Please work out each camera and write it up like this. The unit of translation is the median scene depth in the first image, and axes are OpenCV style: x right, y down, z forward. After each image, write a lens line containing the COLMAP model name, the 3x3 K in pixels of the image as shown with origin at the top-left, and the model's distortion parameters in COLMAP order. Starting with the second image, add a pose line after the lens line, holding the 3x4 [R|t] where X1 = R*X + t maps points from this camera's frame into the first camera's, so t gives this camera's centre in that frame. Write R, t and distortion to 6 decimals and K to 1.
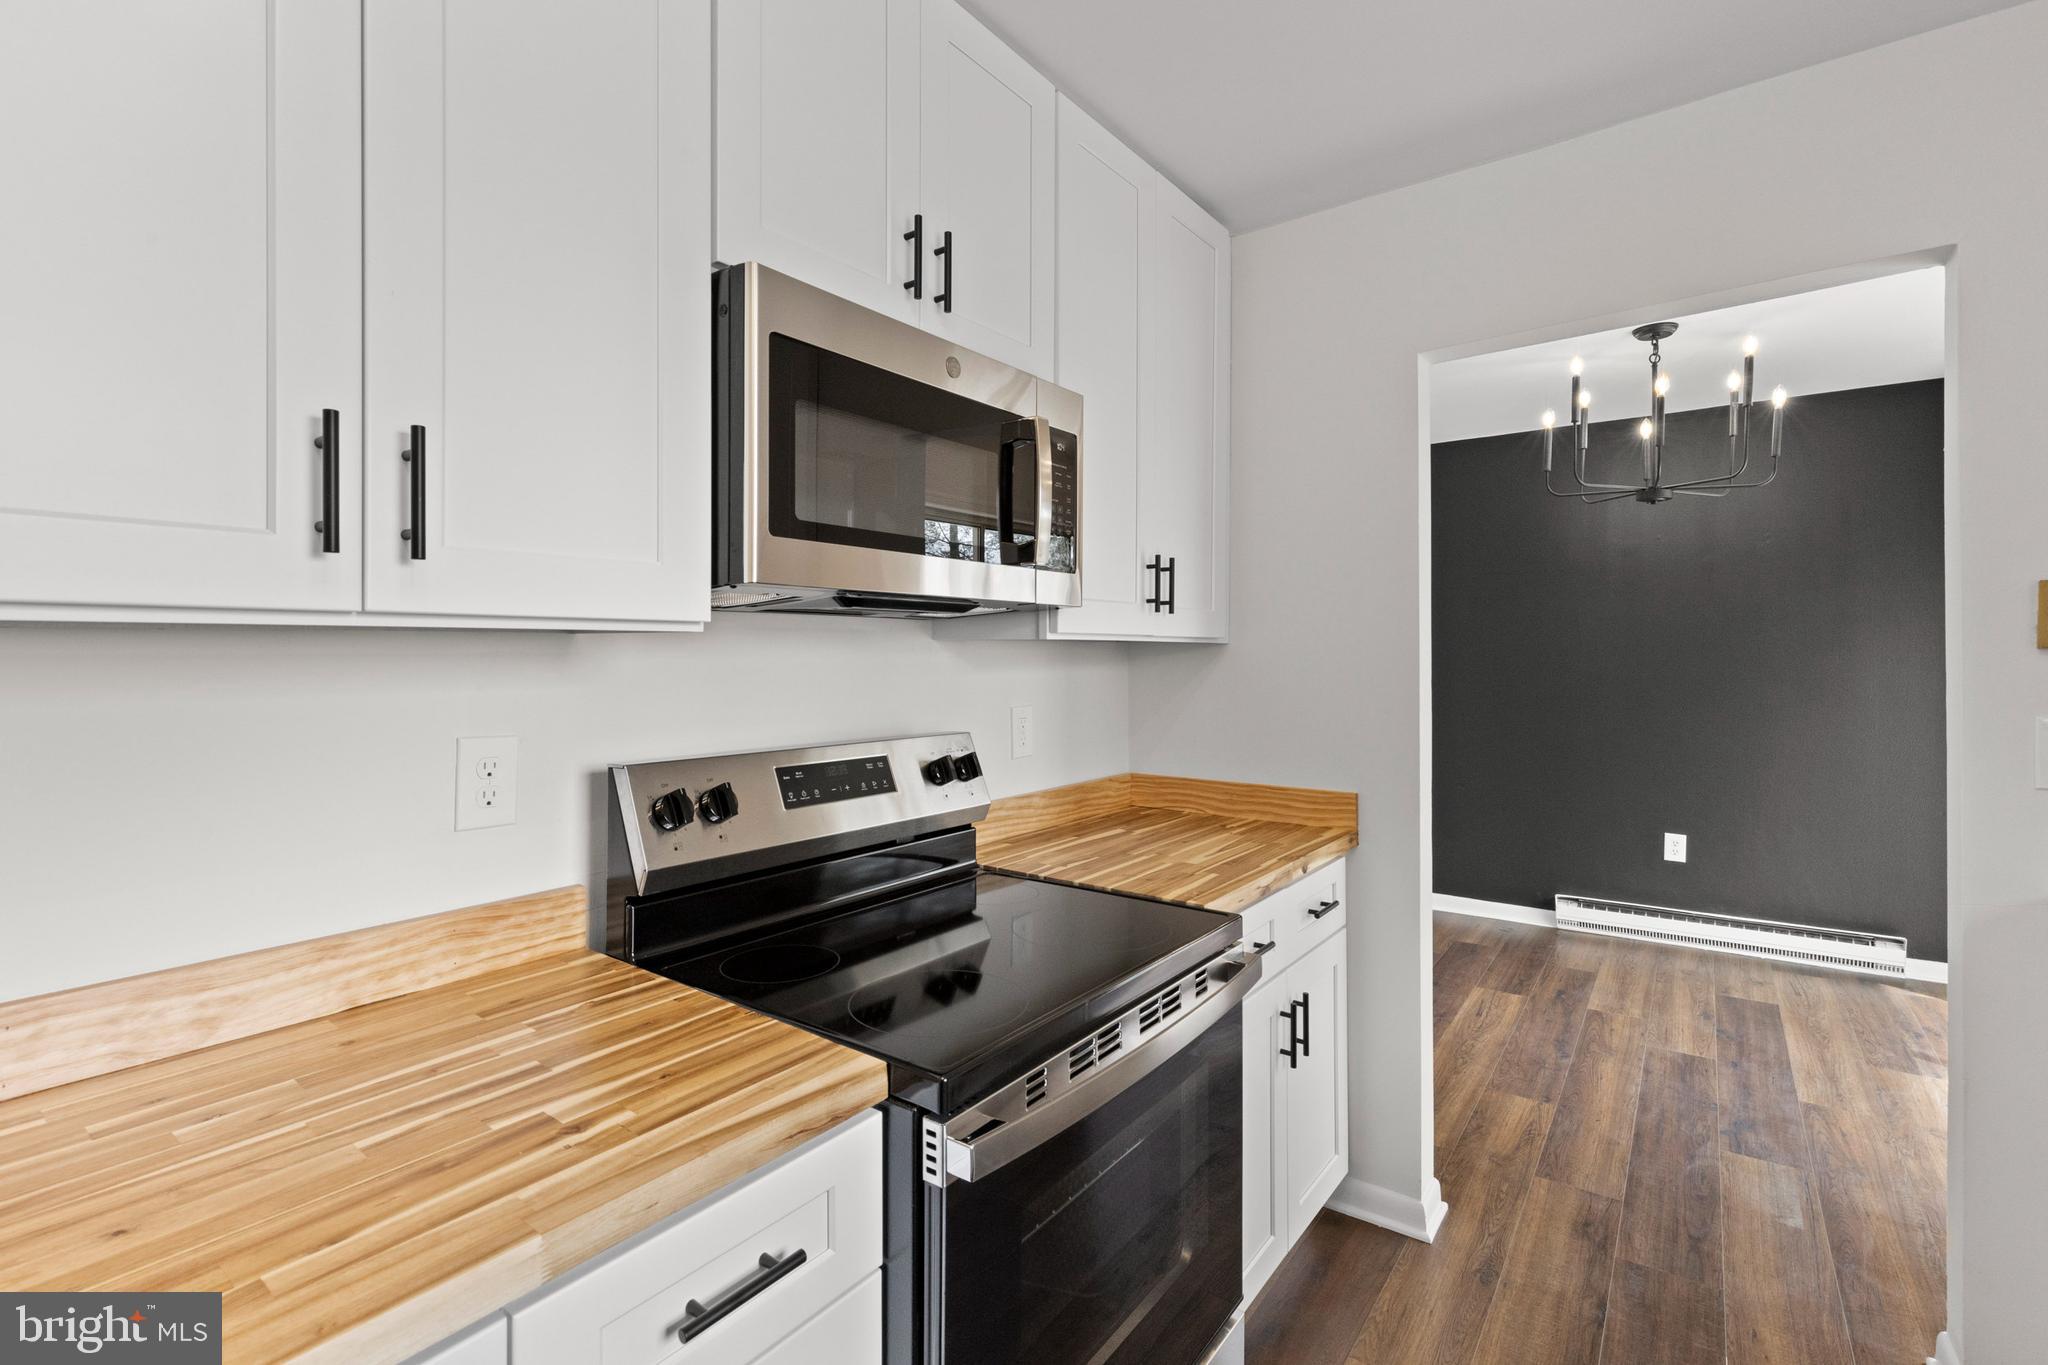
lens RADIAL K [[929.1, 0, 1015.4], [0, 929.1, 644.9], [0, 0, 1]] dist [0.008947, -0.000553]
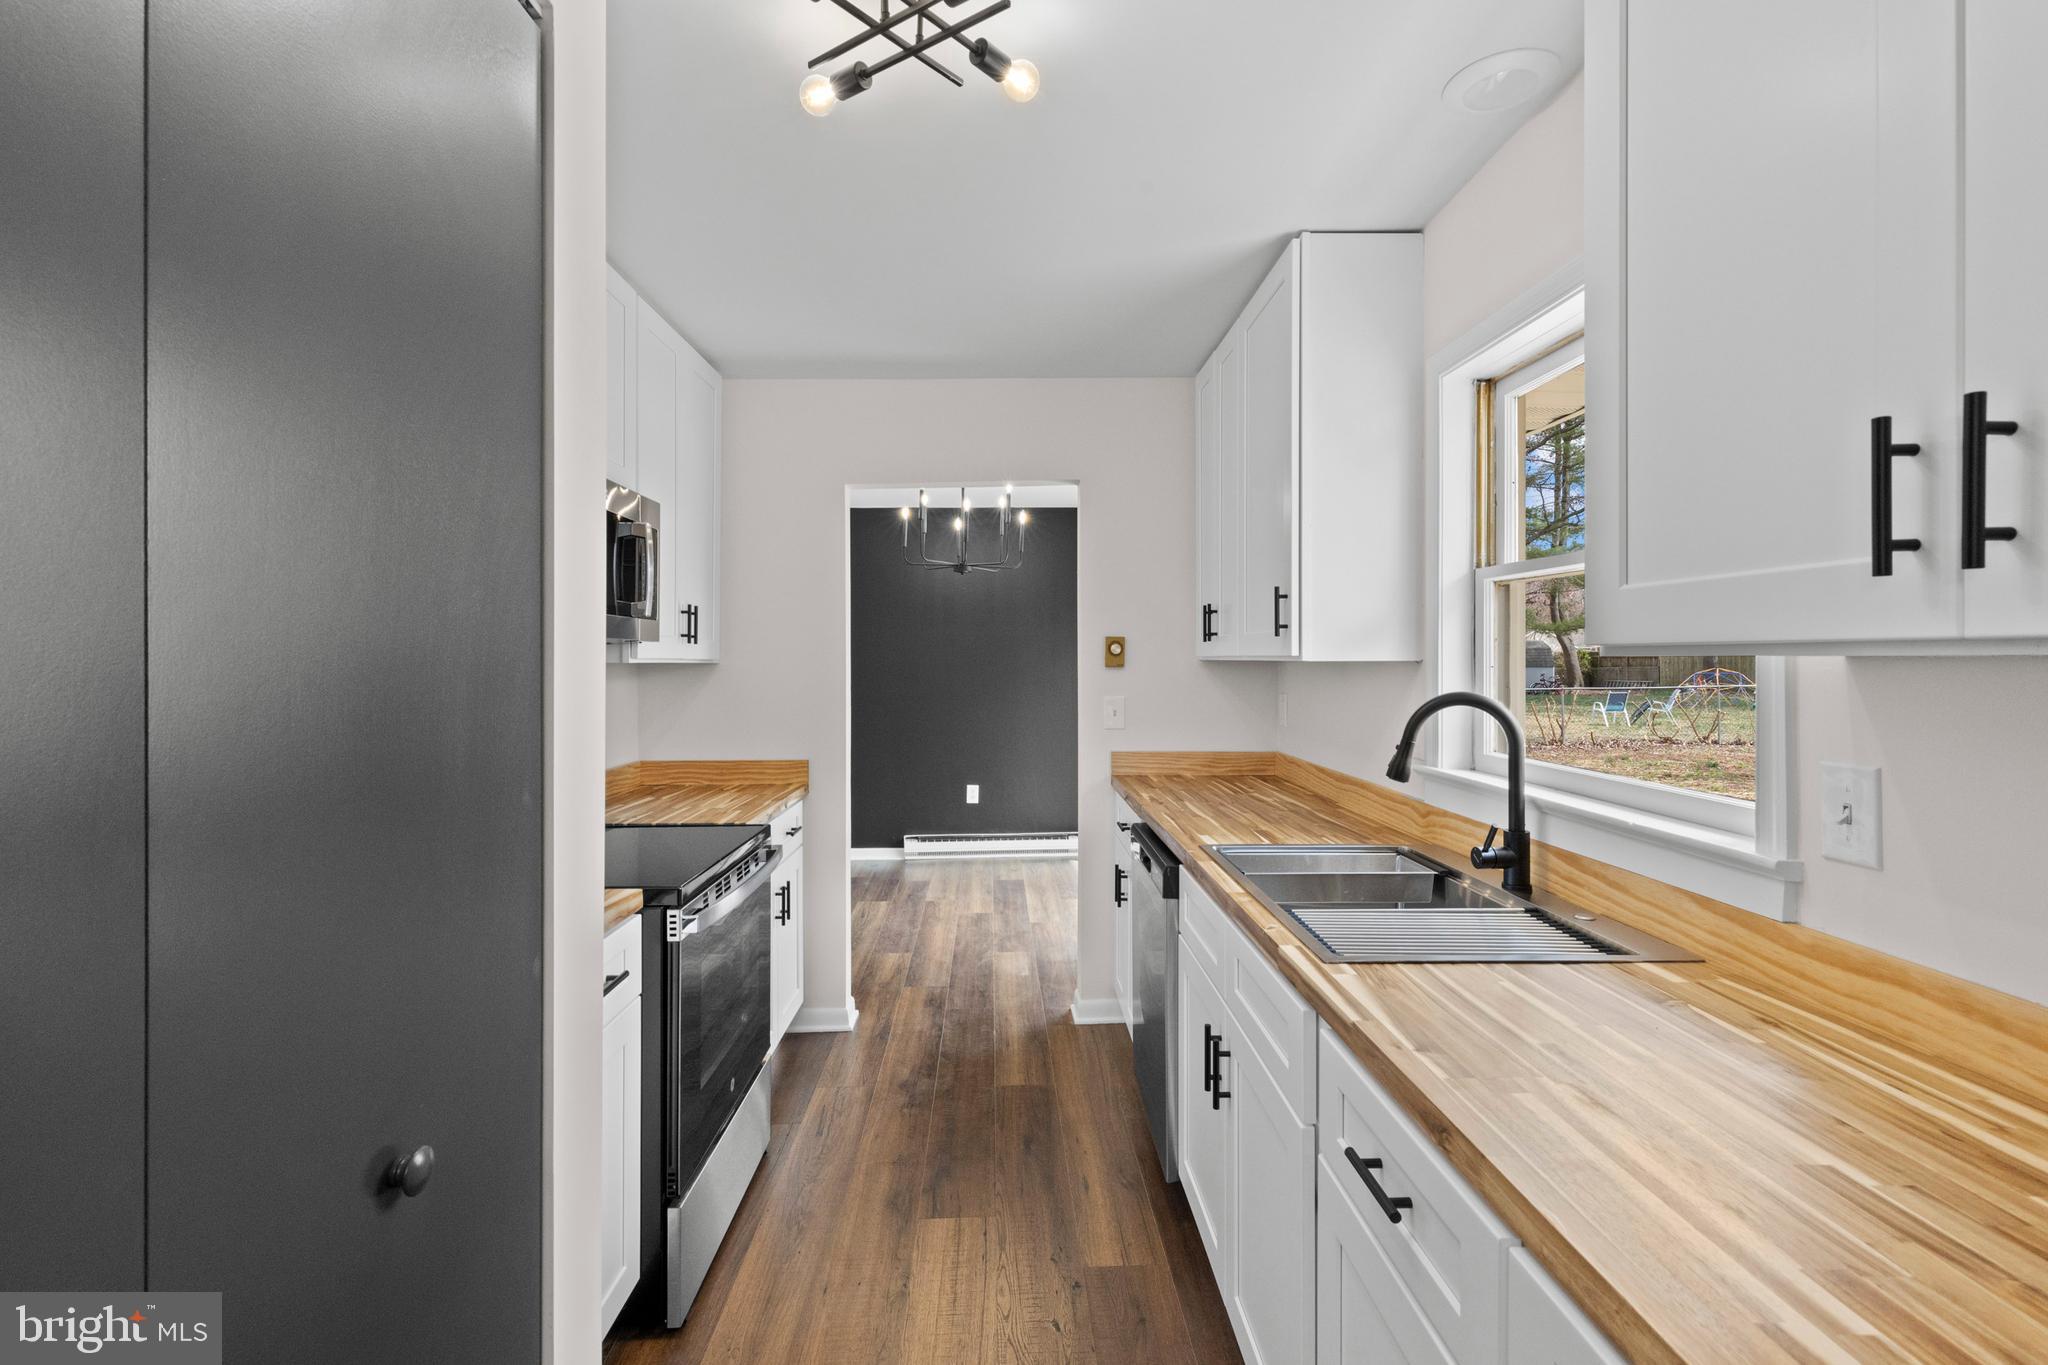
lens RADIAL K [[918.1, 0, 1019.9], [0, 918.1, 665.6], [0, 0, 1]] dist [0.002153, -0.000024]
pose [[0.784250, -0.005653, 0.620419, -0.292160], [-0.000739, 0.999949, 0.010045, -0.012542], [-0.620444, -0.008336, 0.784206, -0.401755]]
